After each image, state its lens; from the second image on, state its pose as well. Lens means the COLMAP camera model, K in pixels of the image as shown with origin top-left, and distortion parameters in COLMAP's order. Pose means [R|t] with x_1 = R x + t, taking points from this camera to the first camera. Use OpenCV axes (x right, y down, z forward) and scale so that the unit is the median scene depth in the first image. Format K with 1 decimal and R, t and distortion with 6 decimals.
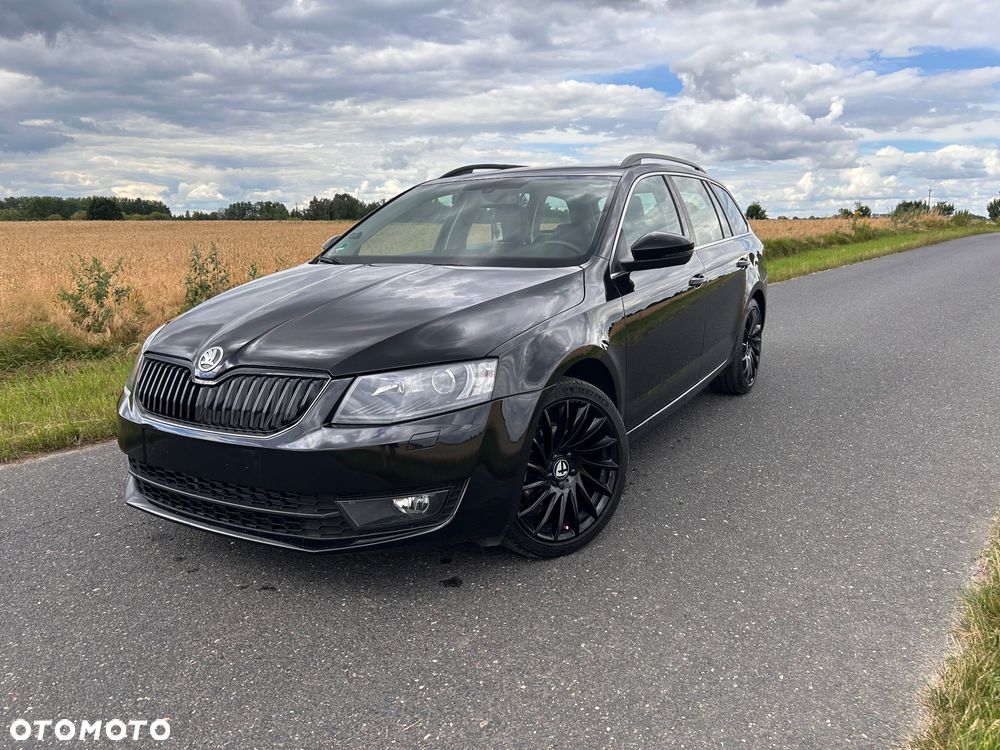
lens RADIAL K [[761.9, 0, 506.1], [0, 761.9, 371.6], [0, 0, 1]] dist [0.046993, -0.054104]
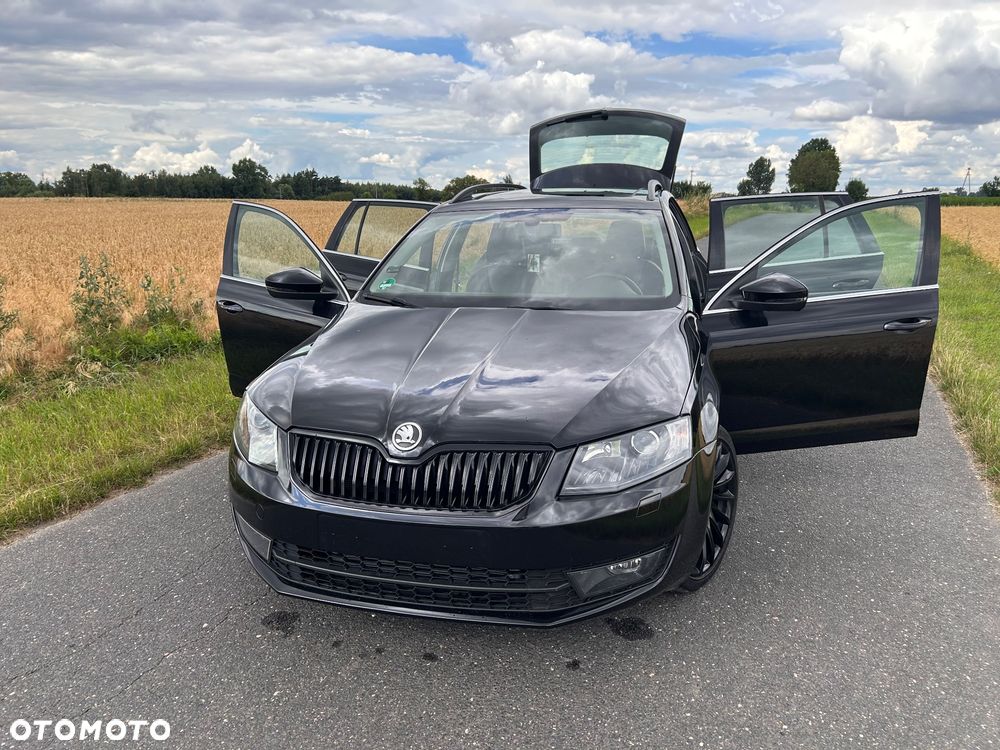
lens RADIAL K [[766.5, 0, 505.9], [0, 766.5, 380.1], [0, 0, 1]] dist [0.042000, -0.046786]
pose [[0.962210, -0.061126, 0.265359, -0.340117], [0.049464, 0.997503, 0.050416, -0.084119], [-0.267778, -0.035385, 0.962831, 0.038838]]
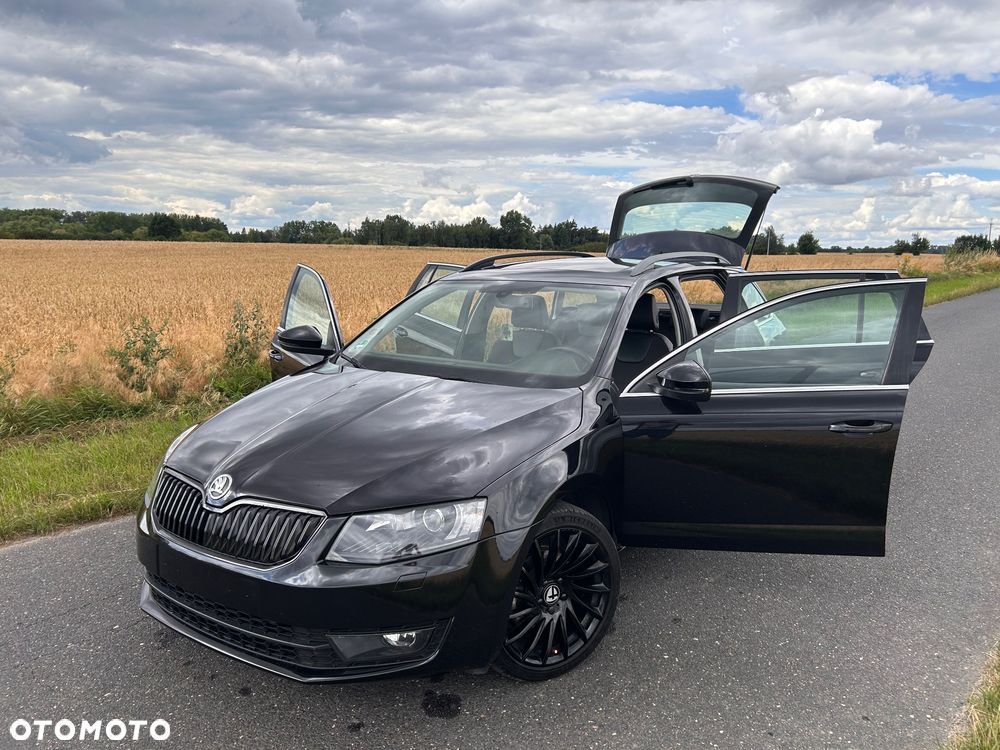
lens RADIAL K [[761.9, 0, 509.3], [0, 761.9, 383.5], [0, 0, 1]] dist [0.046993, -0.054104]
pose [[0.998015, 0.029961, -0.055396, 0.047372], [-0.030455, 0.999503, -0.008081, -0.108172], [0.055126, 0.009752, 0.998432, -0.026866]]
